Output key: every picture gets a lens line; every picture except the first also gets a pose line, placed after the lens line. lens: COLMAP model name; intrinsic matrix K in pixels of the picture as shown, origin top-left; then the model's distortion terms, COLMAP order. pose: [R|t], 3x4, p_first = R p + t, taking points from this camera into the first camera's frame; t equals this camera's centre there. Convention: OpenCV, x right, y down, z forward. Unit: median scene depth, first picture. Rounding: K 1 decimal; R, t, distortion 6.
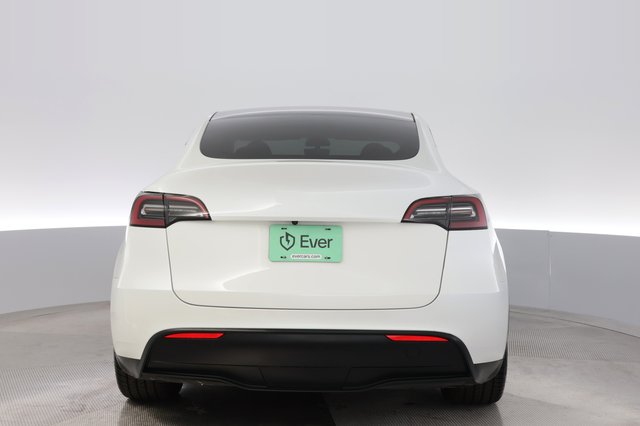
lens RADIAL K [[538.6, 0, 320.0], [0, 538.6, 214.7], [0, 0, 1]] dist [-0.049552, -0.006133]
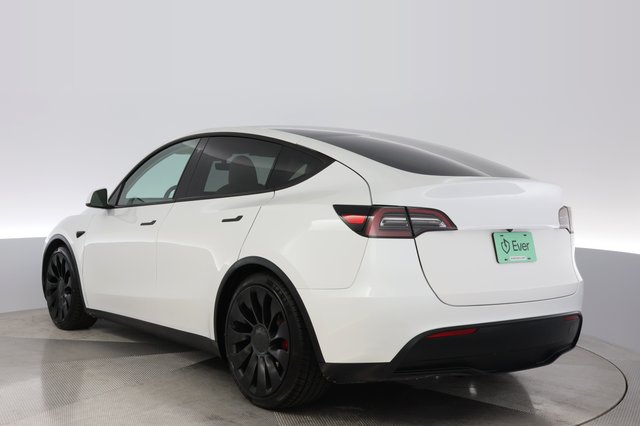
lens RADIAL K [[538.6, 0, 318.4], [0, 538.6, 213.4], [0, 0, 1]] dist [-0.049552, -0.006133]
pose [[0.917305, -0.010240, 0.398053, -0.913825], [0.019690, 0.999613, -0.019660, -0.008260], [-0.397698, 0.025872, 0.917152, 0.066863]]
